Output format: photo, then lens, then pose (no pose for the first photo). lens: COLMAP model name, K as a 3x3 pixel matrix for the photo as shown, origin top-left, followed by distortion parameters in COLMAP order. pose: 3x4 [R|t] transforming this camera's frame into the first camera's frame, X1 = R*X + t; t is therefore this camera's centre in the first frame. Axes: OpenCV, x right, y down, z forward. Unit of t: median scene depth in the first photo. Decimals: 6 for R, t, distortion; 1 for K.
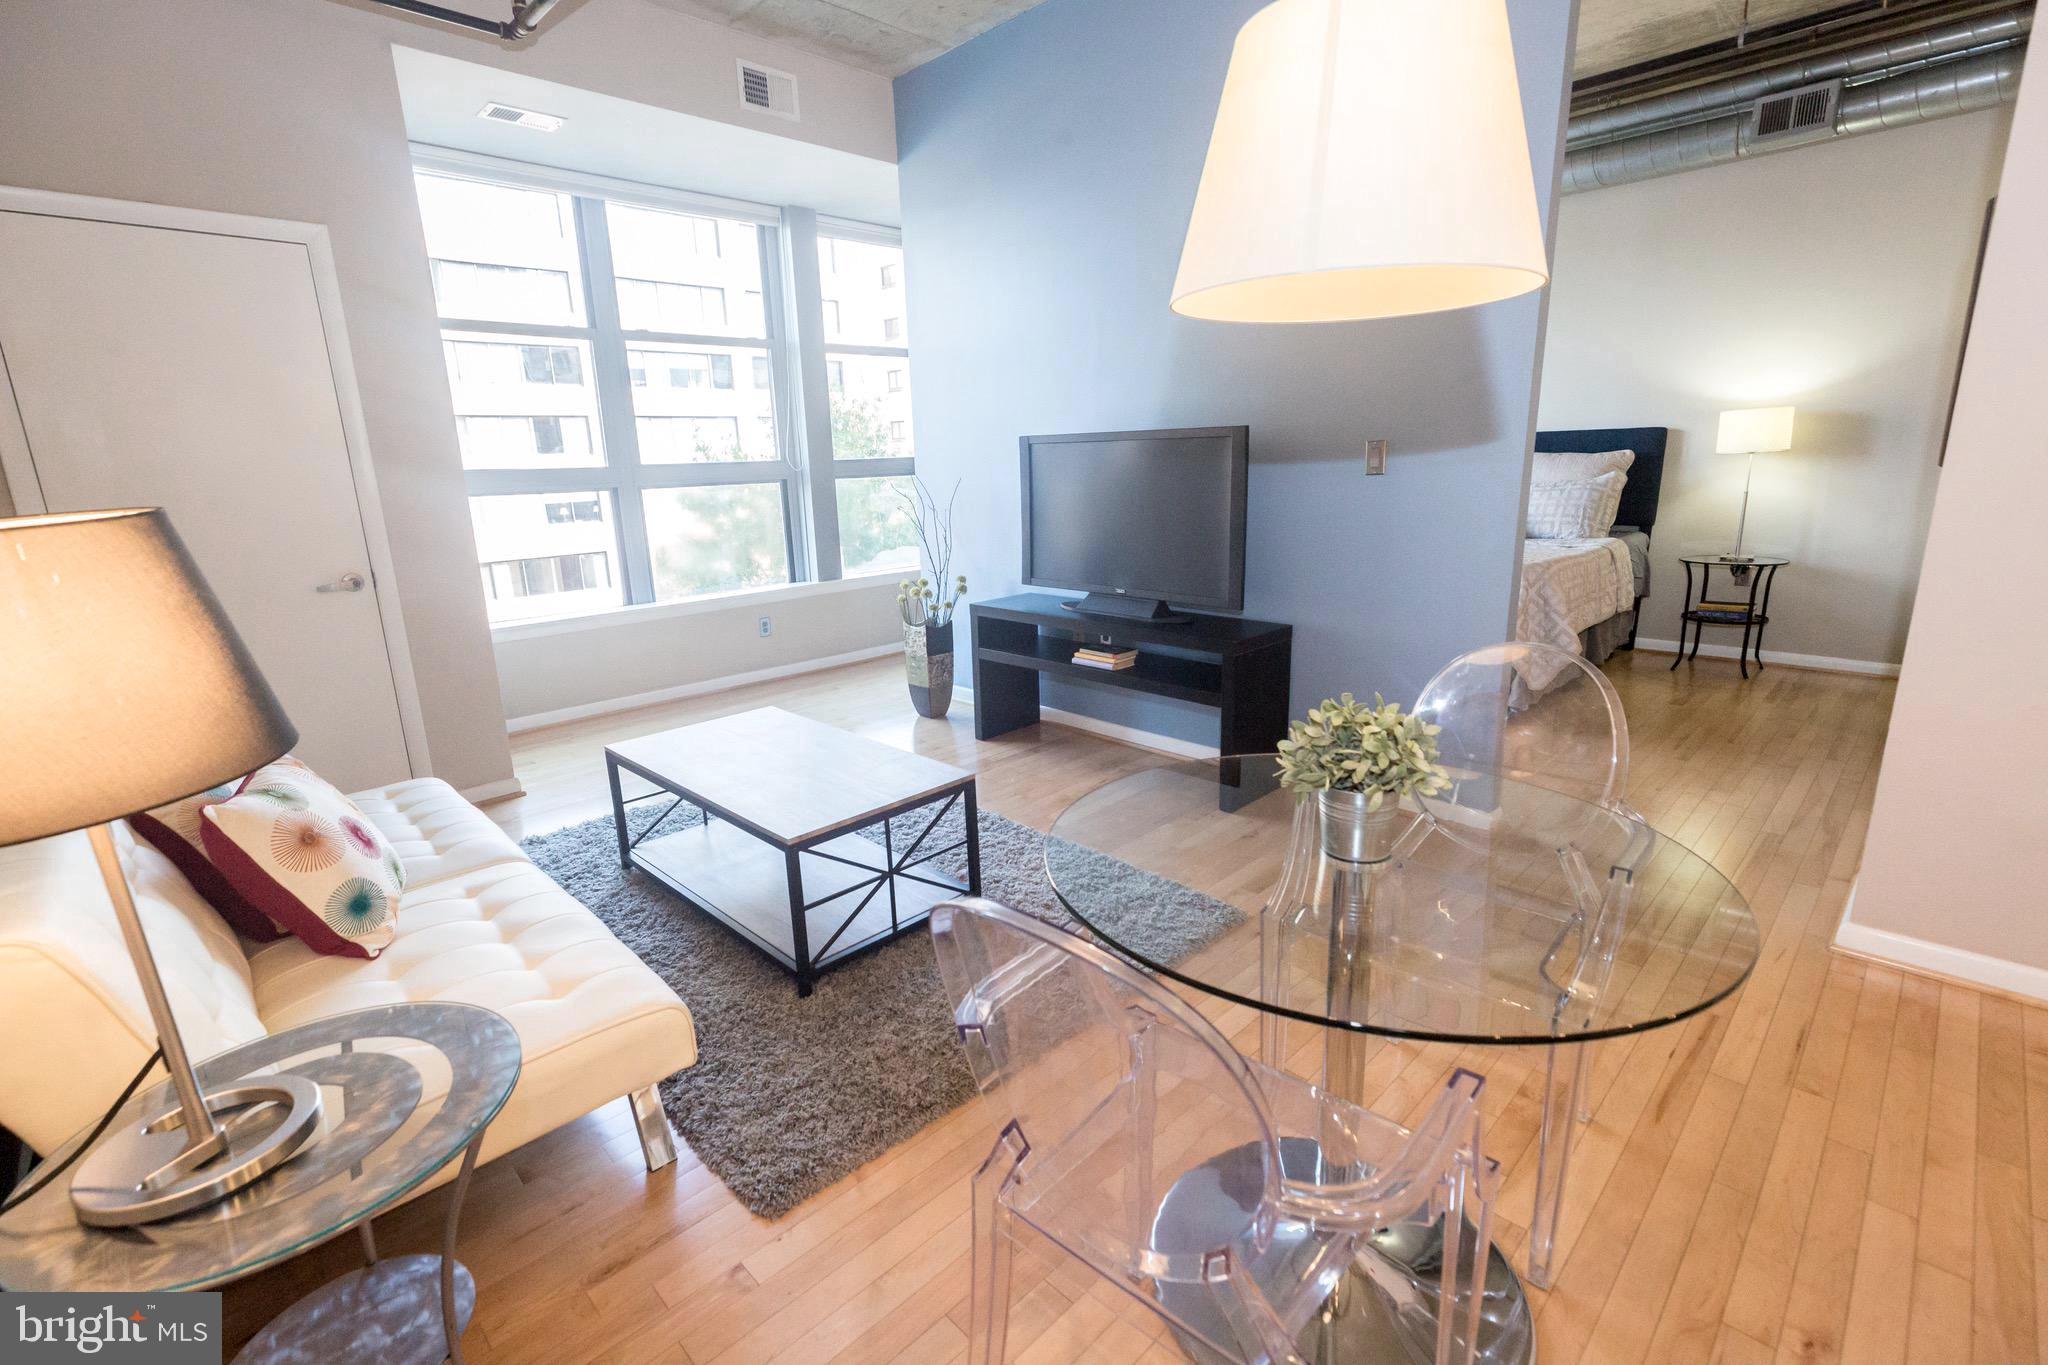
lens RADIAL K [[918.9, 0, 1013.8], [0, 918.9, 675.9], [0, 0, 1]] dist [-0.001801, 0.000084]
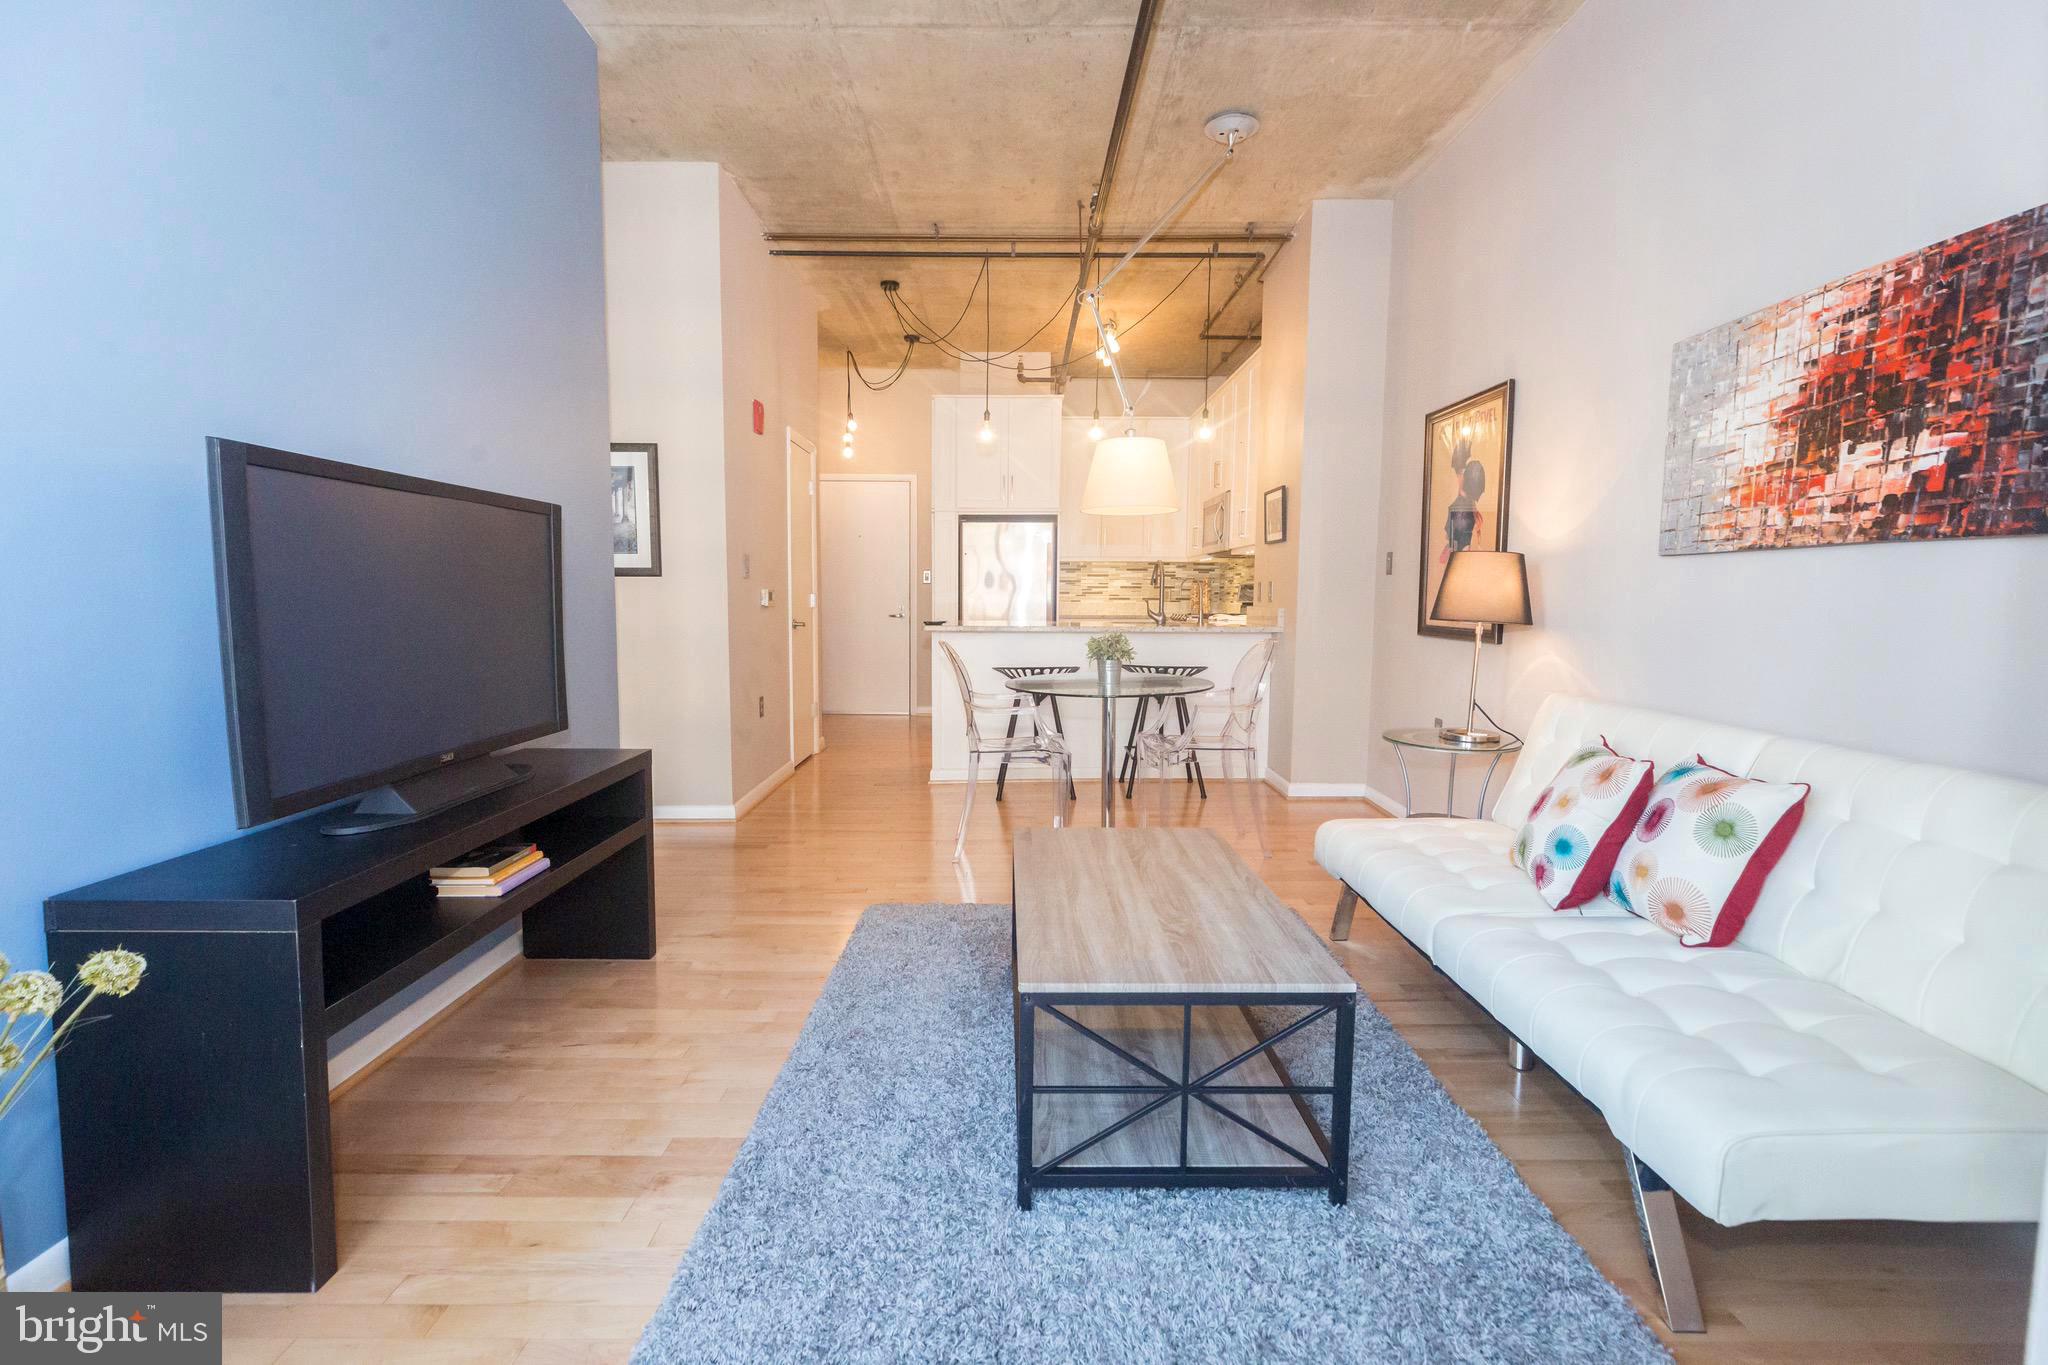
lens RADIAL K [[918.9, 0, 1013.8], [0, 918.9, 675.9], [0, 0, 1]] dist [-0.001801, 0.000084]
pose [[-0.711517, -0.033778, 0.701857, -0.475217], [0.184551, 0.954794, 0.233043, -0.187011], [-0.678001, 0.295342, -0.673118, 1.011812]]
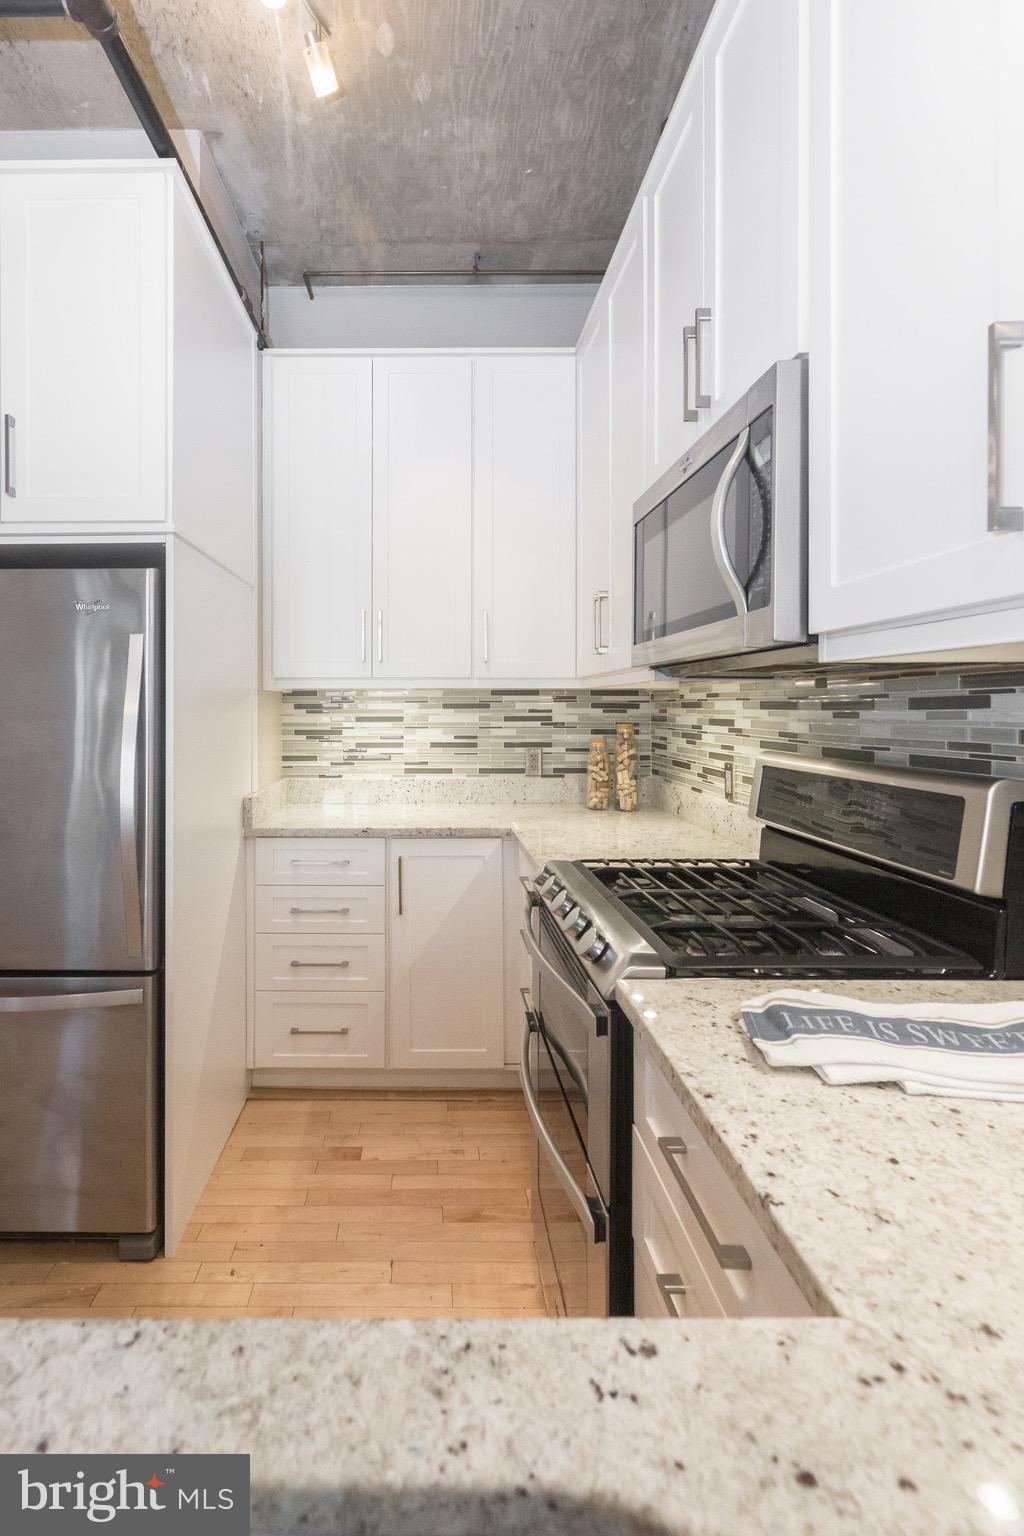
lens RADIAL K [[718.8, 0, 432.9], [0, 718.8, 706.6], [0, 0, 1]] dist [-0.001369, -0.000152]
pose [[-0.715432, 0.034247, 0.697843, 0.288604], [0.190533, 0.970505, 0.147707, 0.001184], [-0.672201, 0.238636, -0.700855, -0.083829]]
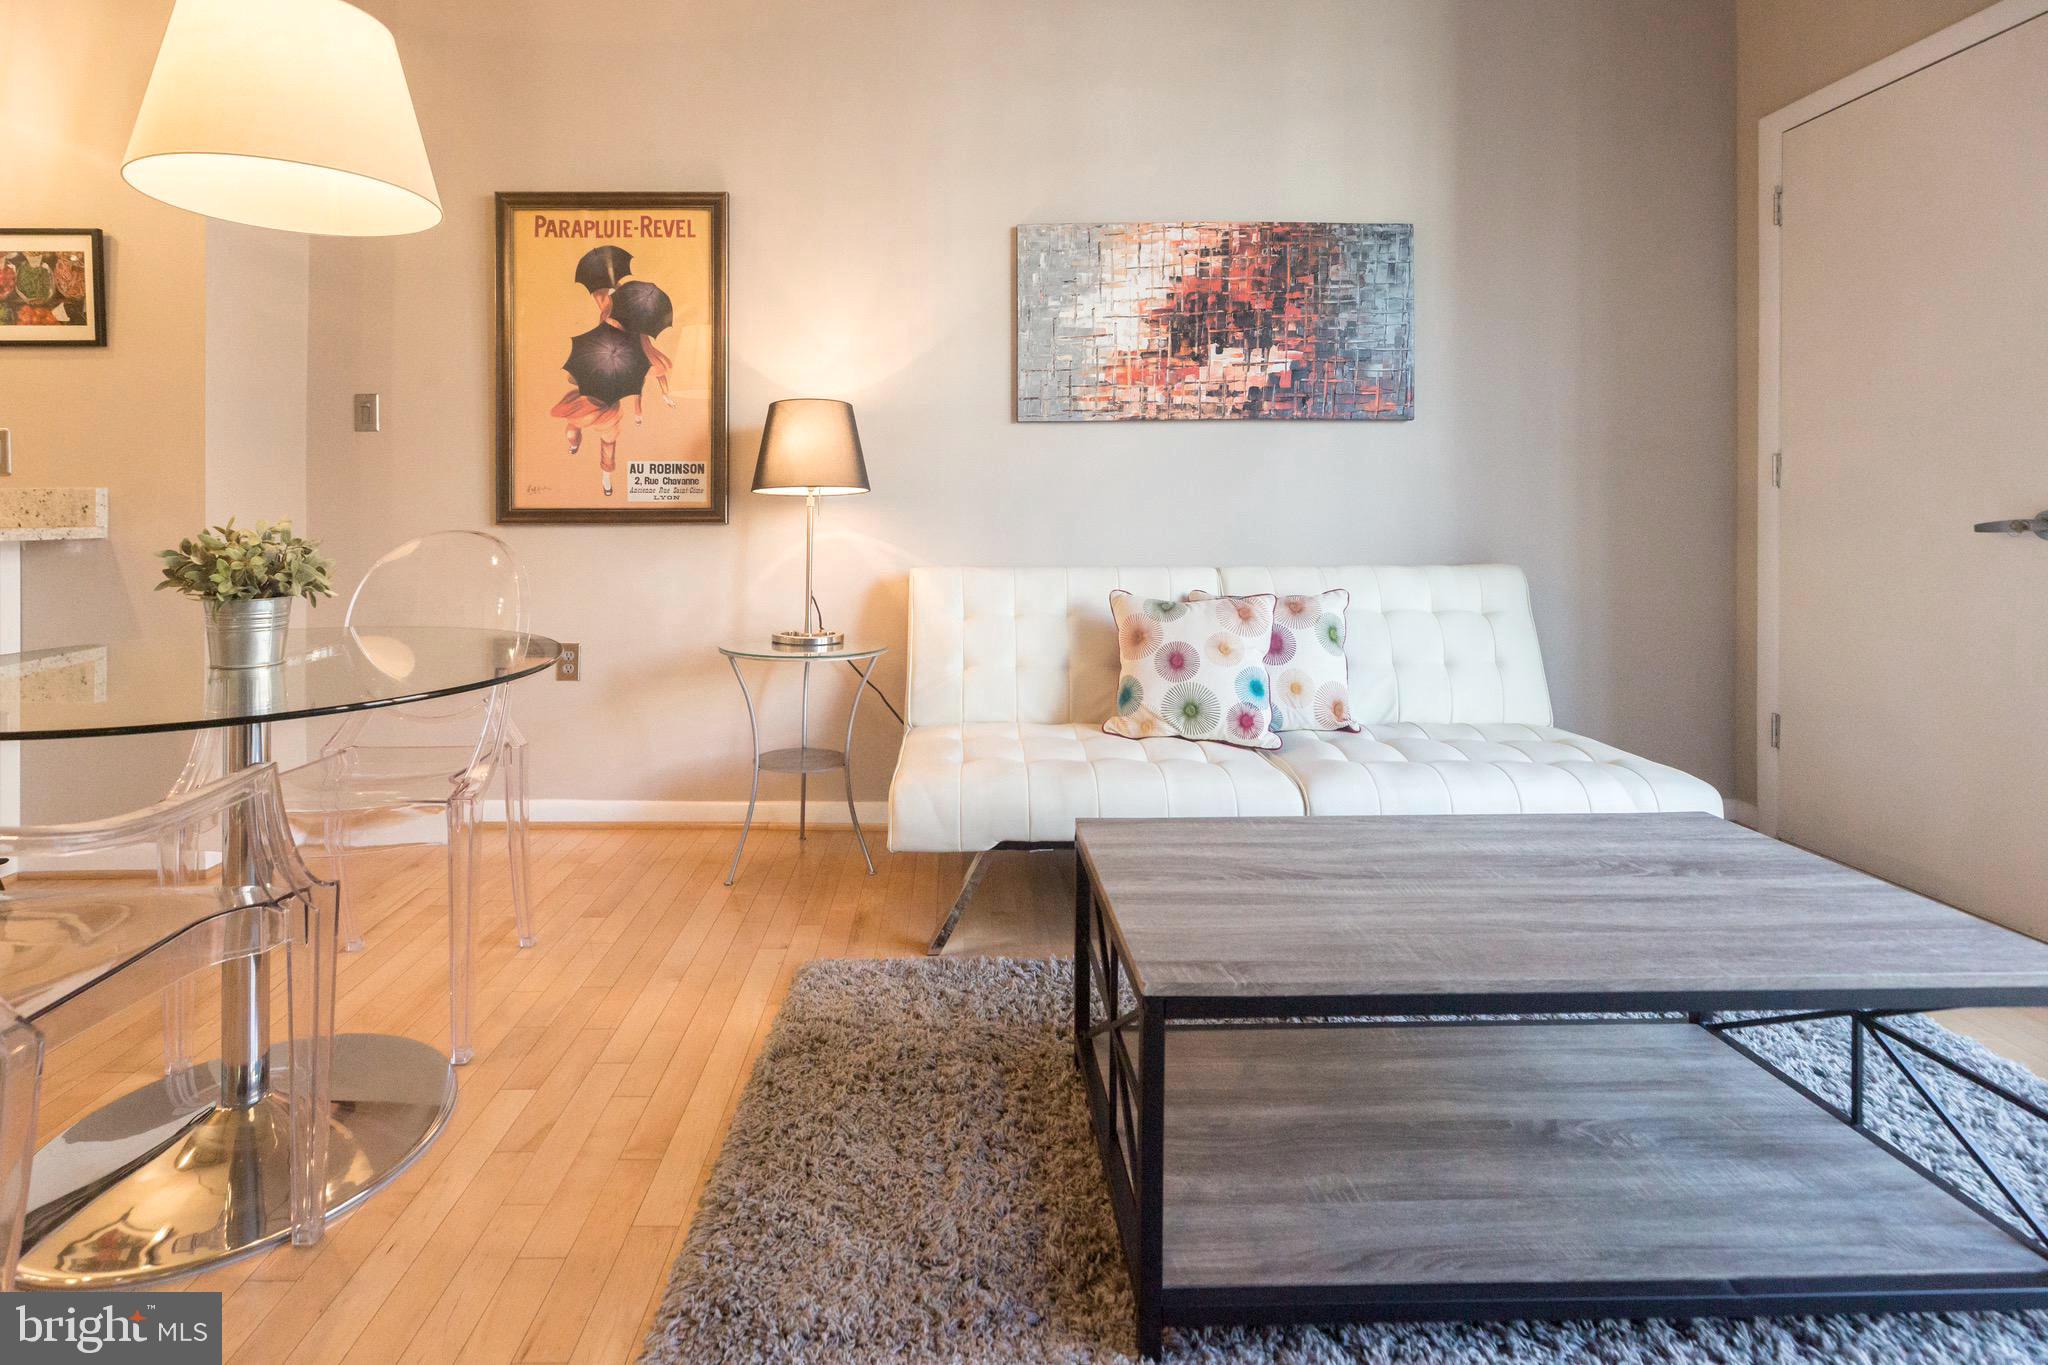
lens RADIAL K [[977.6, 0, 965.6], [0, 977.6, 512.9], [0, 0, 1]] dist [0.004756, -0.000659]
pose [[-0.696574, 0.040221, -0.716357, 0.191209], [-0.141900, 0.970983, 0.192498, -0.102471], [0.703313, 0.235740, -0.670654, 0.719488]]
